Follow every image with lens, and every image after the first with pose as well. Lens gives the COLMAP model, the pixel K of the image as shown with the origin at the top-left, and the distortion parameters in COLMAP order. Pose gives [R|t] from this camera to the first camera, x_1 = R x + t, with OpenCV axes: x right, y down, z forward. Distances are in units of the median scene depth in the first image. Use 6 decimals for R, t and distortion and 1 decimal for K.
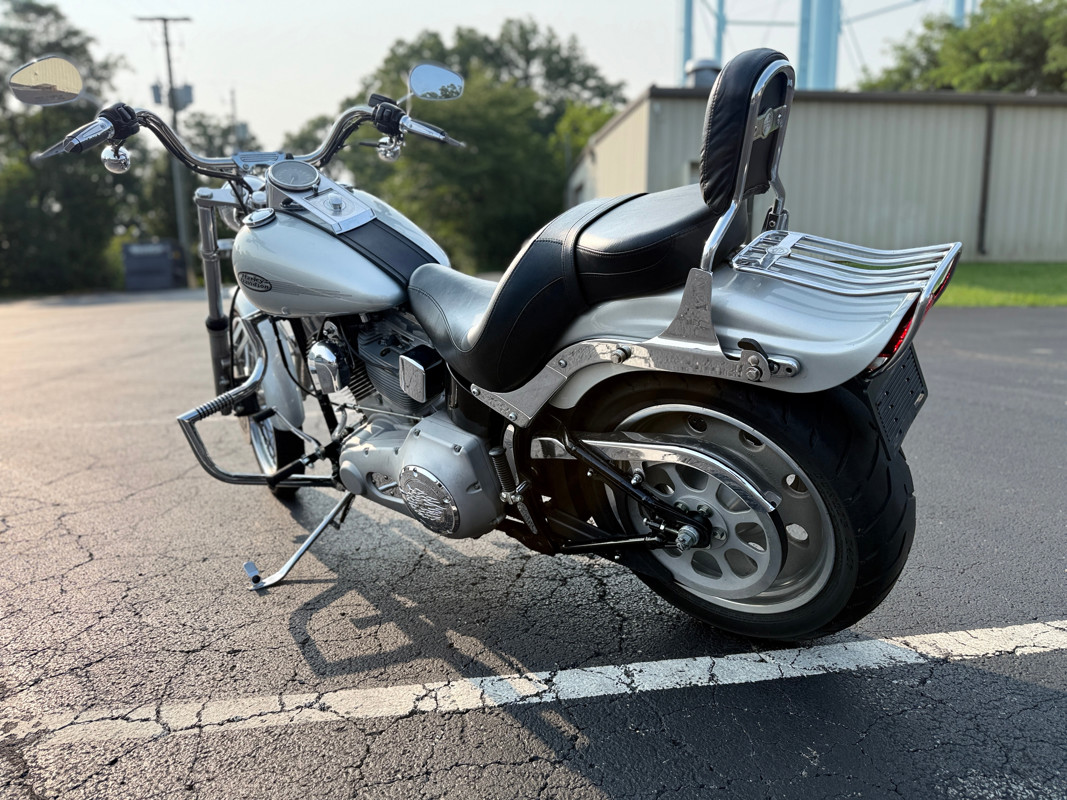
lens RADIAL K [[761.7, 0, 533.5], [0, 761.7, 400.0], [0, 0, 1]] dist [0.003845, -0.004368]
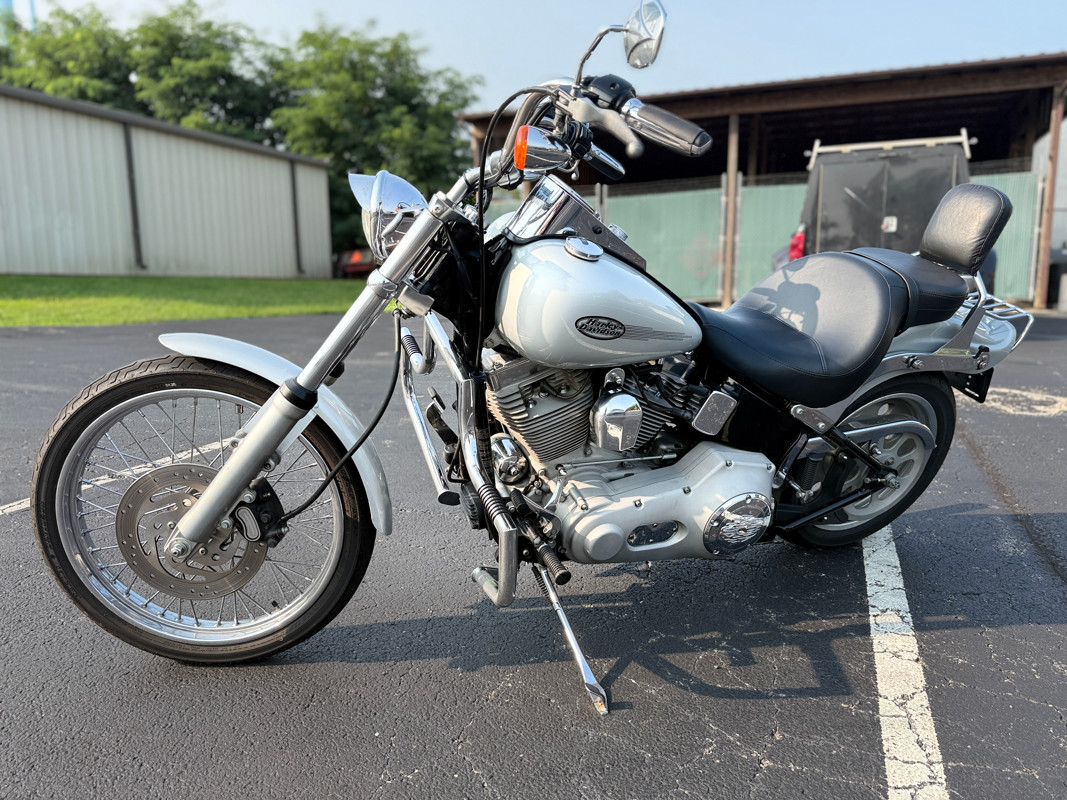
lens RADIAL K [[761.6, 0, 533.5], [0, 761.6, 400.0], [0, 0, 1]] dist [0.033982, -0.052349]
pose [[0.442681, -0.130476, 0.887136, -1.232276], [0.143336, 0.986931, 0.073629, -0.164927], [-0.885149, 0.094565, 0.455597, 0.777599]]
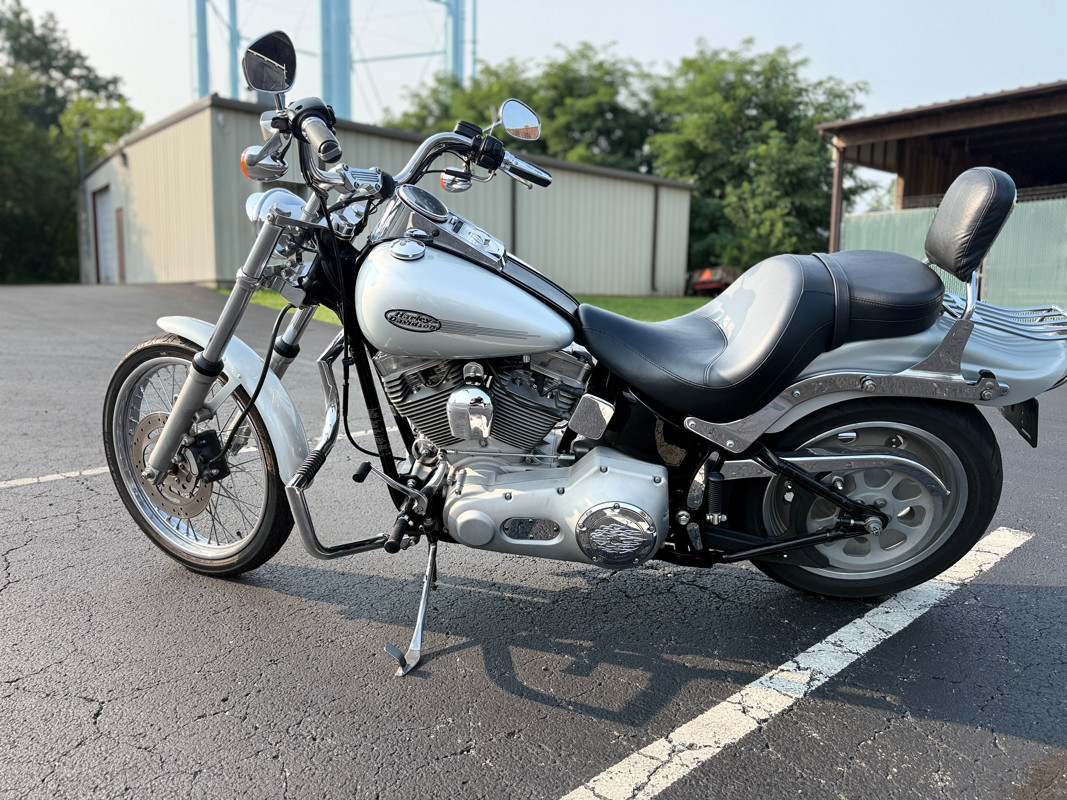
lens RADIAL K [[761.6, 0, 533.5], [0, 761.6, 400.0], [0, 0, 1]] dist [0.033982, -0.052349]
pose [[0.816376, -0.055789, 0.574820, -0.839486], [0.071466, 0.997432, -0.004692, -0.054483], [-0.573082, 0.044910, 0.818267, 0.224115]]
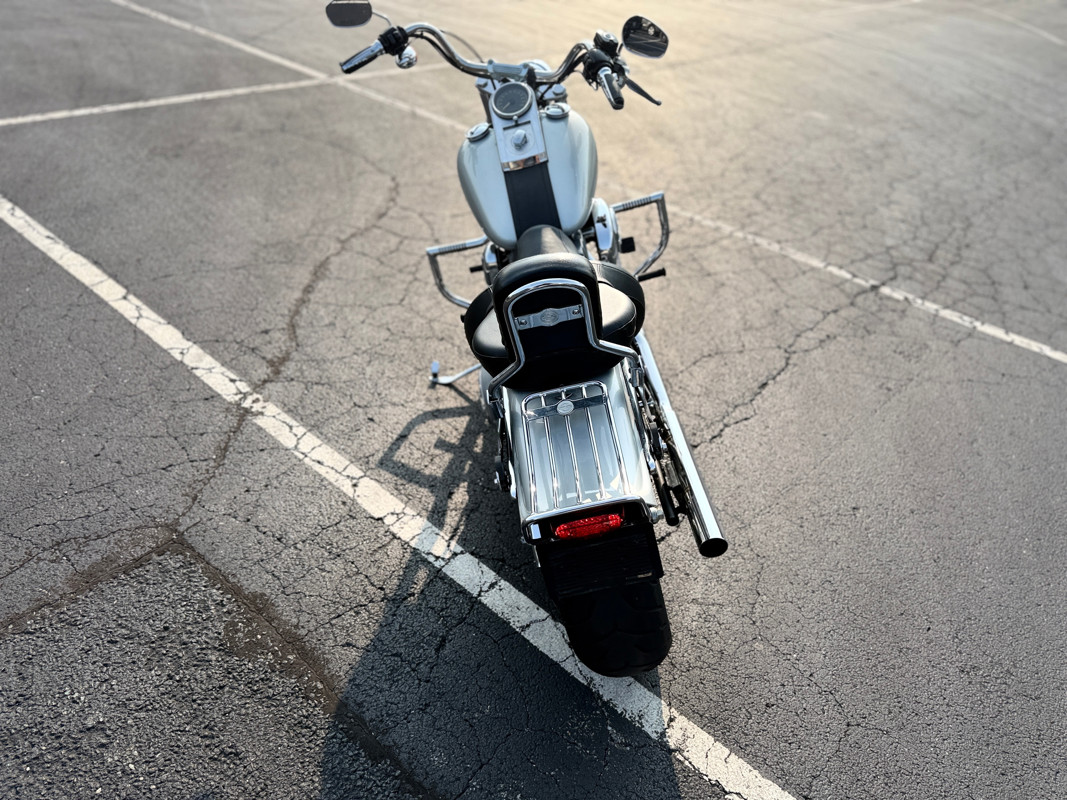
lens RADIAL K [[748.9, 0, 533.5], [0, 748.9, 400.0], [0, 0, 1]] dist [0.124438, -0.207994]
pose [[0.680014, 0.506456, -0.530173, 0.652156], [-0.255691, 0.841508, 0.475907, -0.540516], [0.687170, -0.188063, 0.701733, 0.116013]]
